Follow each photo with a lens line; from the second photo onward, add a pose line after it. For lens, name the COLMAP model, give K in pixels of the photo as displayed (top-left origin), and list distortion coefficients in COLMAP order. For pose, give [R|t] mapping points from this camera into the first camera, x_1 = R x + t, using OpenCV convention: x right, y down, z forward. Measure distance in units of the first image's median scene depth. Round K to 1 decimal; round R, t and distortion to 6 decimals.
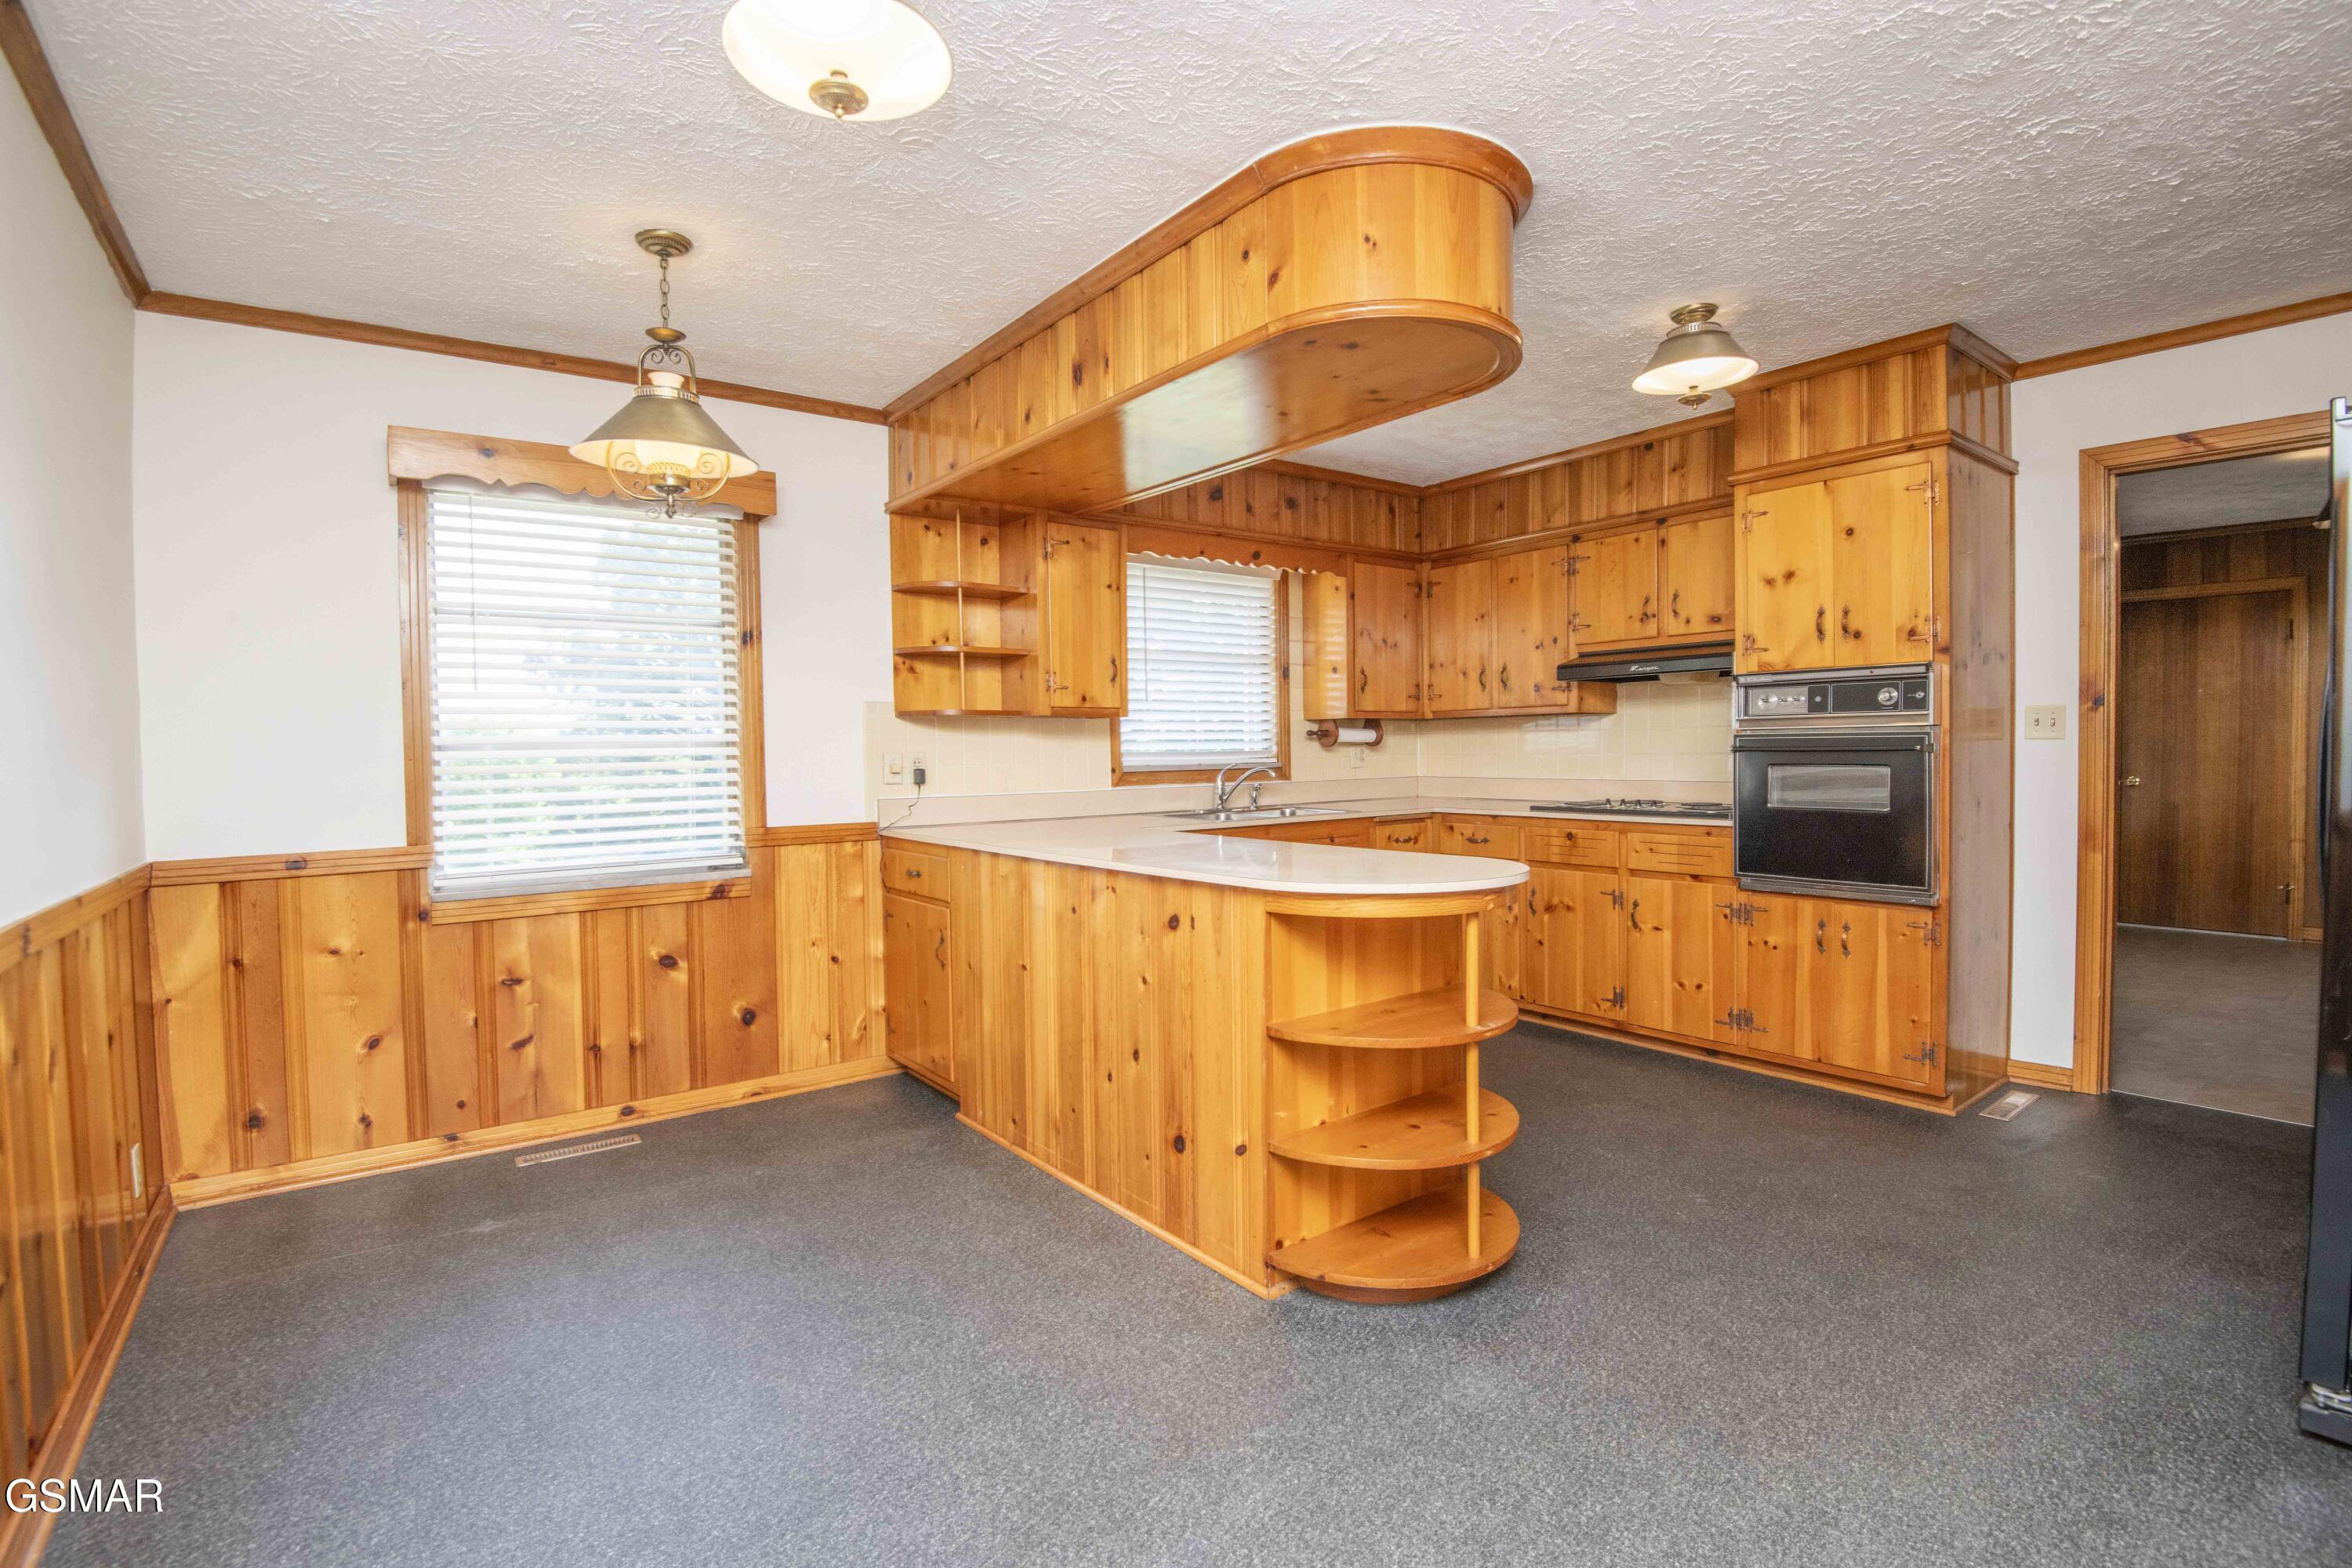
lens RADIAL K [[1085.6, 0, 1185.3], [0, 1085.6, 782.5], [0, 0, 1]] dist [-0.021535, -0.012606]
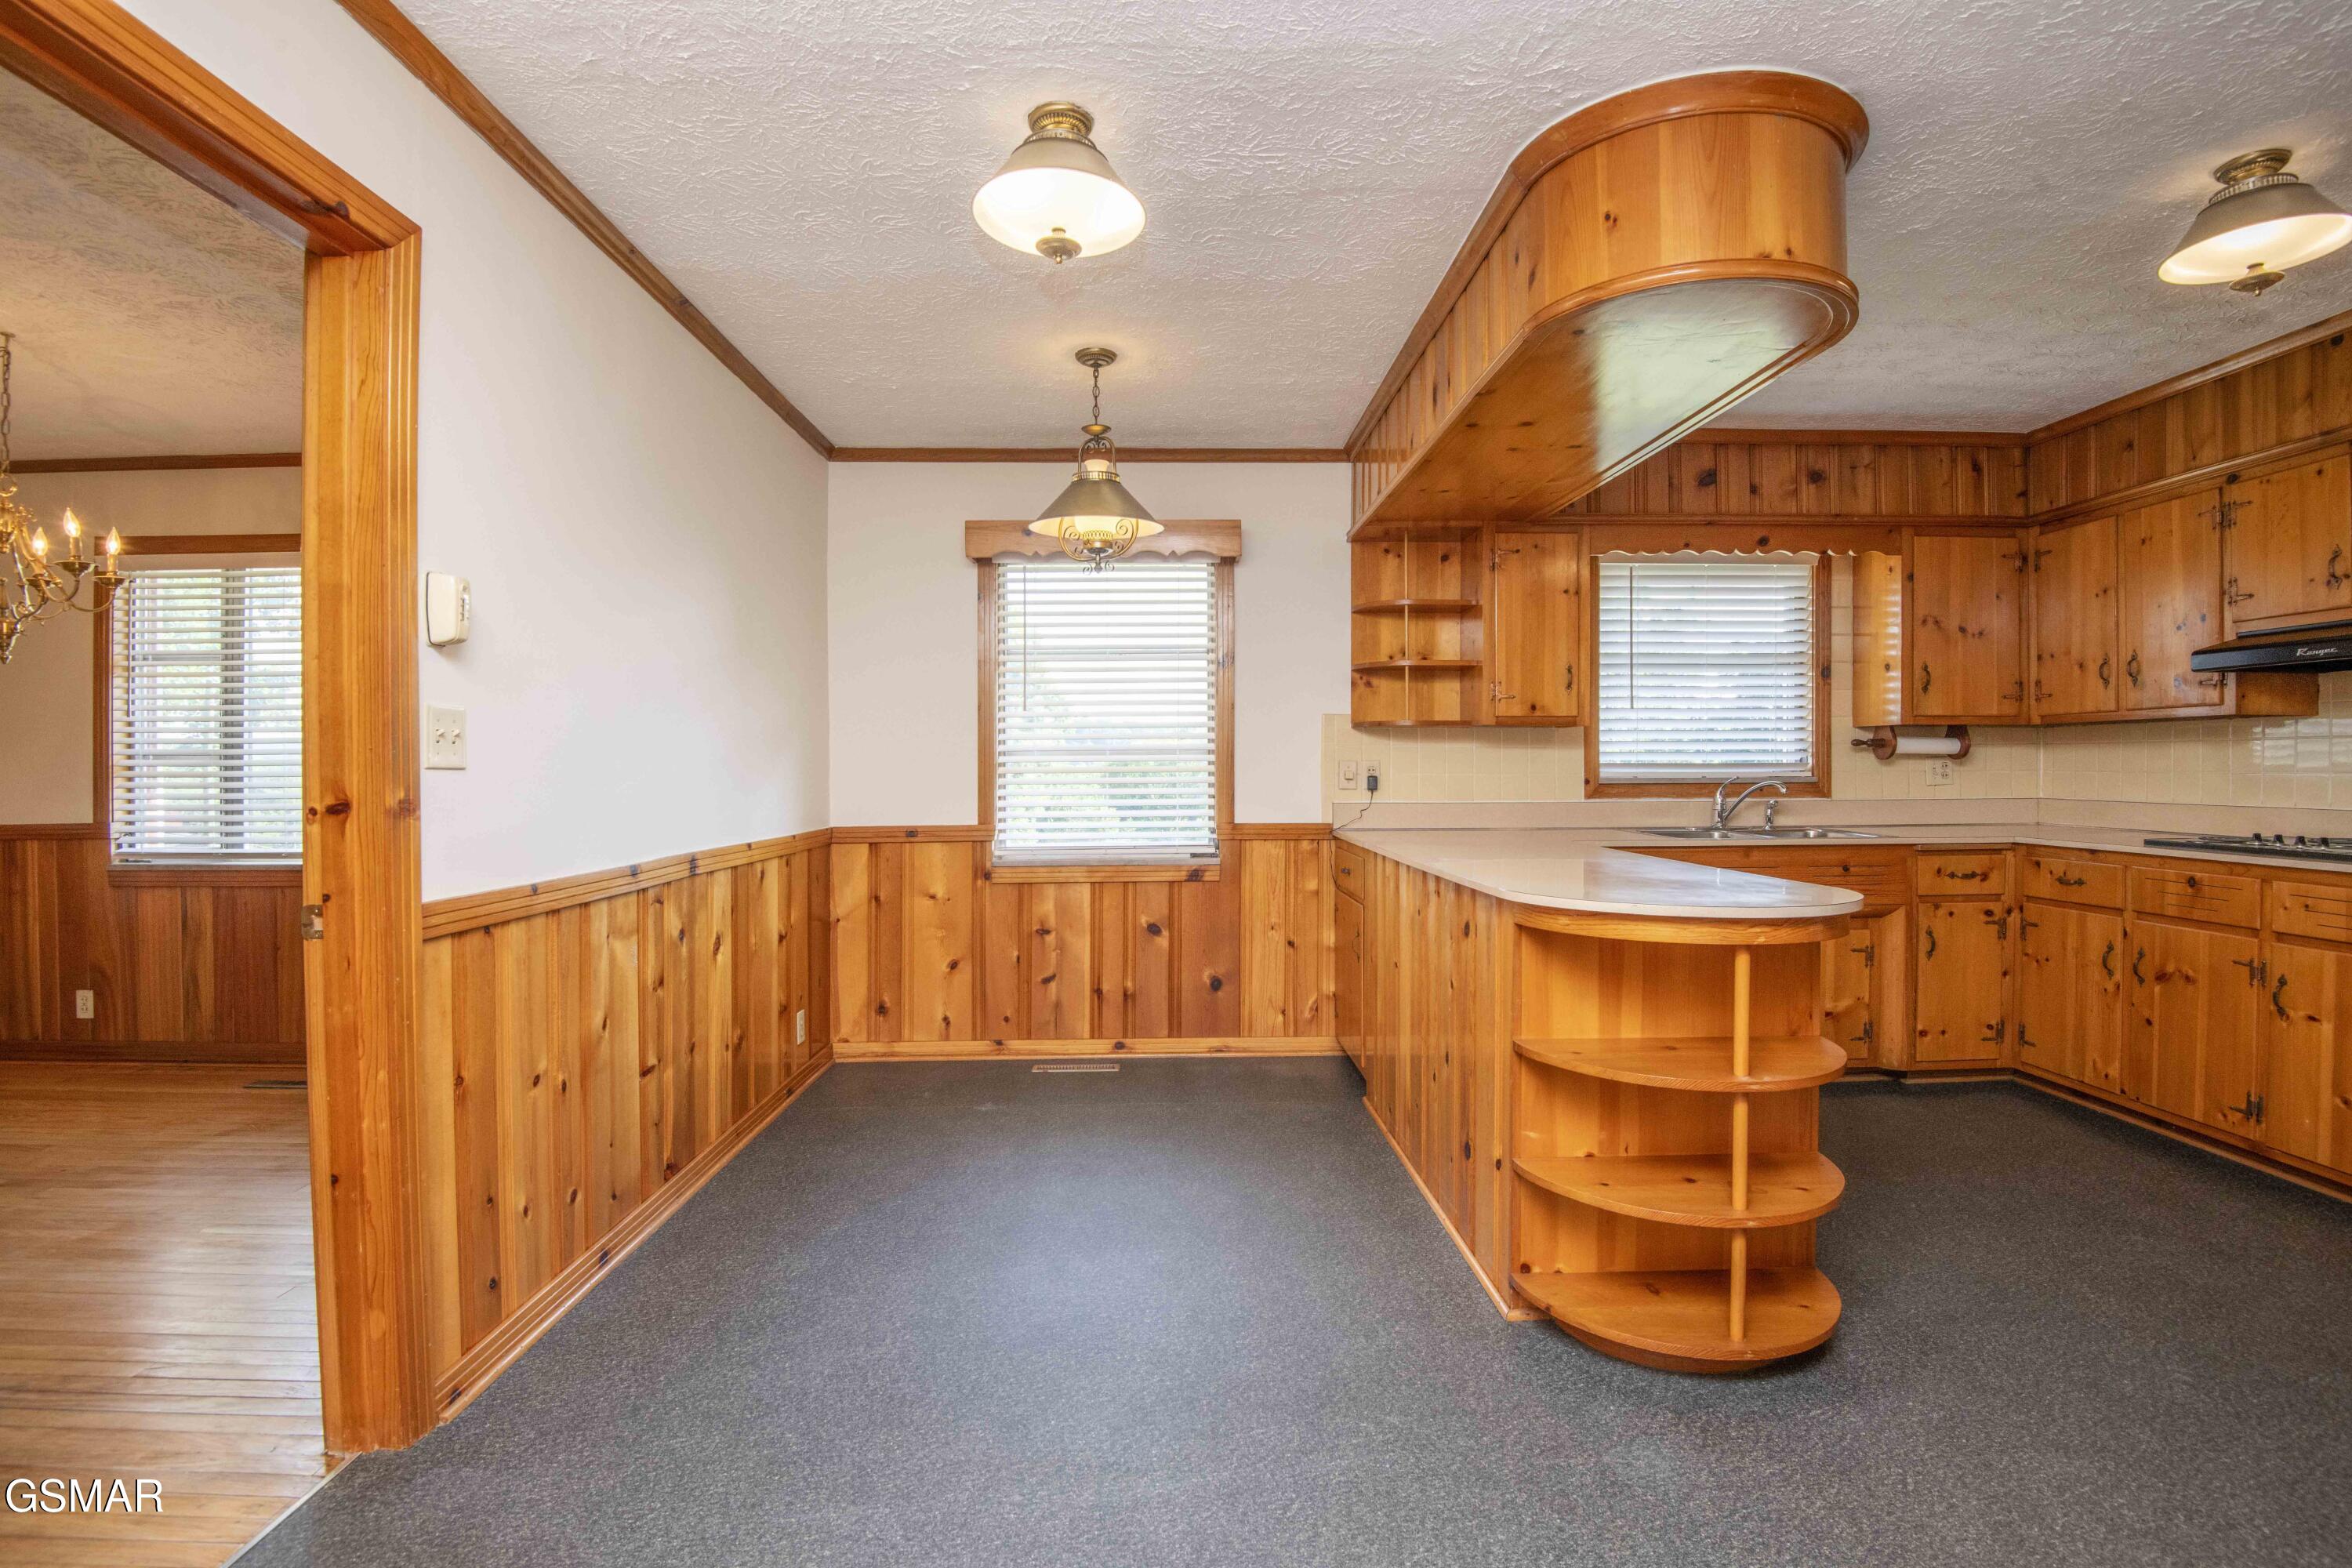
lens RADIAL K [[1085.6, 0, 1184.3], [0, 1085.6, 782.9], [0, 0, 1]] dist [-0.021535, -0.012606]
pose [[0.813153, 0.020231, -0.581699, 0.259371], [-0.025701, 0.999669, -0.001160, 0.000625], [0.581483, 0.015893, 0.813403, 0.018039]]
